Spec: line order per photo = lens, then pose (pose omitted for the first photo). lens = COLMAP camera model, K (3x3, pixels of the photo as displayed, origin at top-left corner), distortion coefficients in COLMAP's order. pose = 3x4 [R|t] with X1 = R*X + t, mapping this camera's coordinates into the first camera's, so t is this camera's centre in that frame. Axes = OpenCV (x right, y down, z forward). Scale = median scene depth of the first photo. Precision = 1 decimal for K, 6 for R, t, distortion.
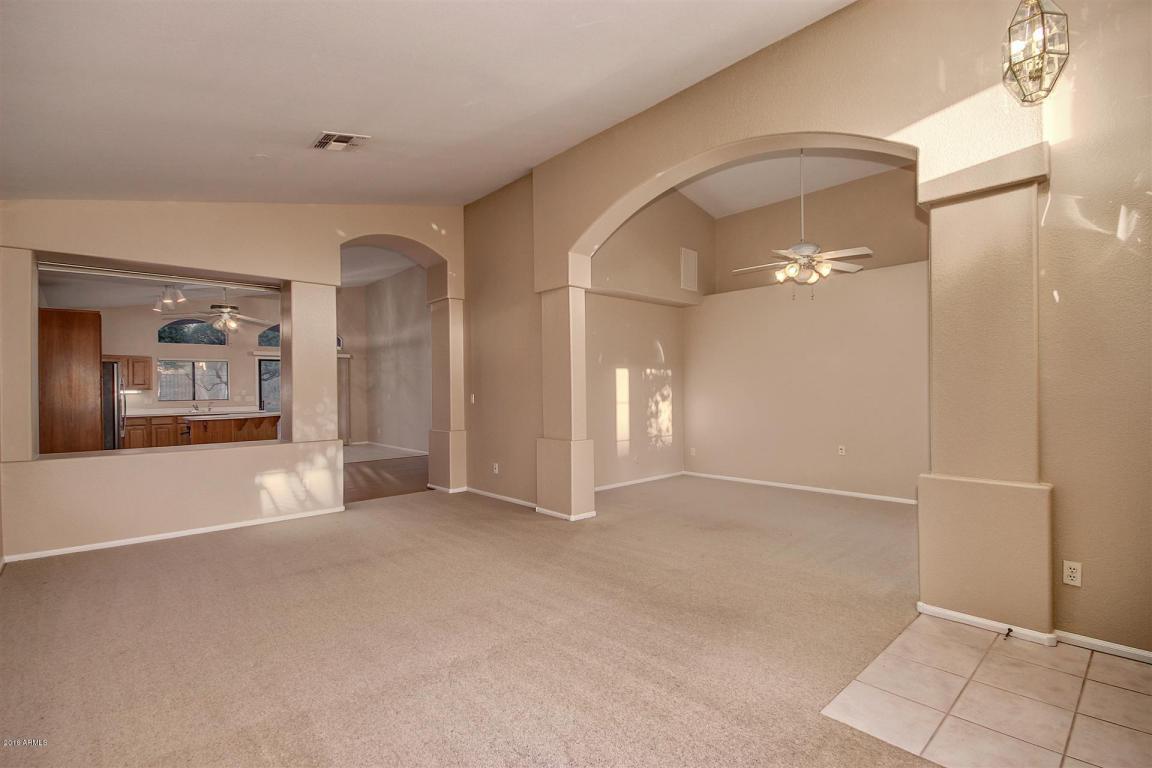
lens RADIAL K [[531.4, 0, 600.6], [0, 531.4, 382.1], [0, 0, 1]] dist [-0.009651, 0.000231]
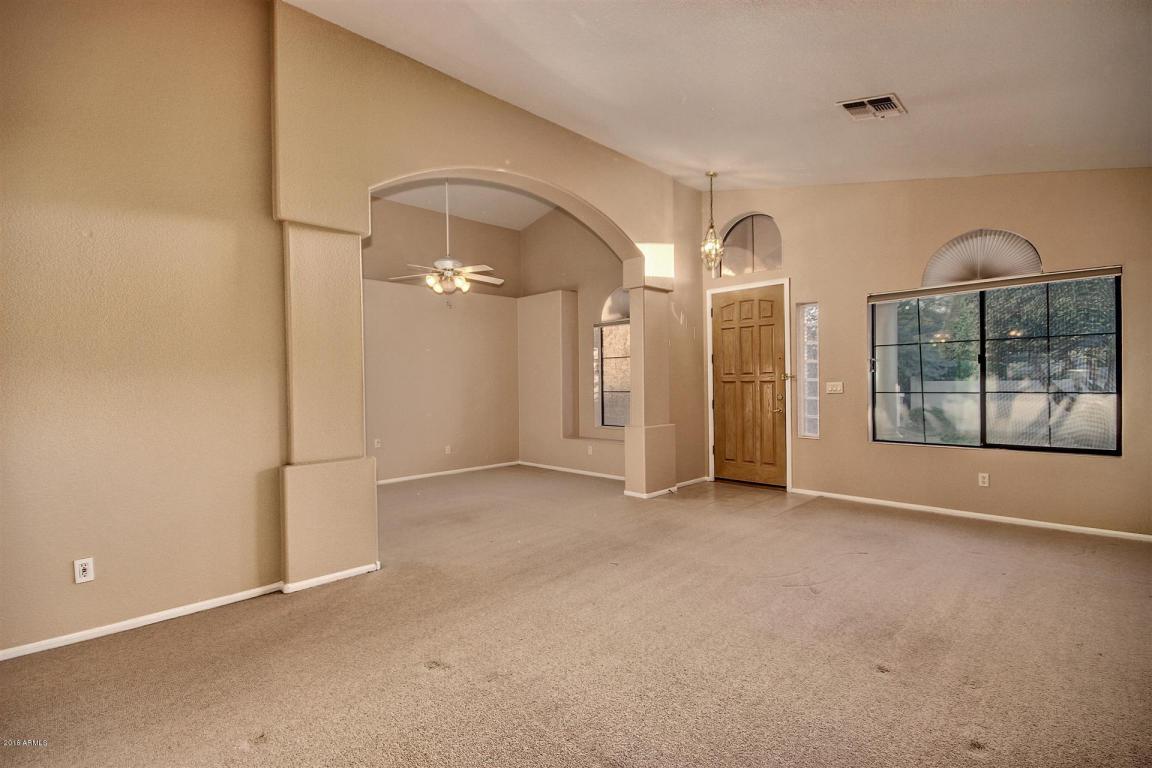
lens RADIAL K [[541.5, 0, 577.6], [0, 541.5, 386.7], [0, 0, 1]] dist [-0.000906, -0.004759]
pose [[0.001867, 0.003047, 0.999994, -0.326749], [0.001285, 0.999995, -0.003049, 0.008024], [-0.999997, 0.001291, 0.001863, 0.308711]]
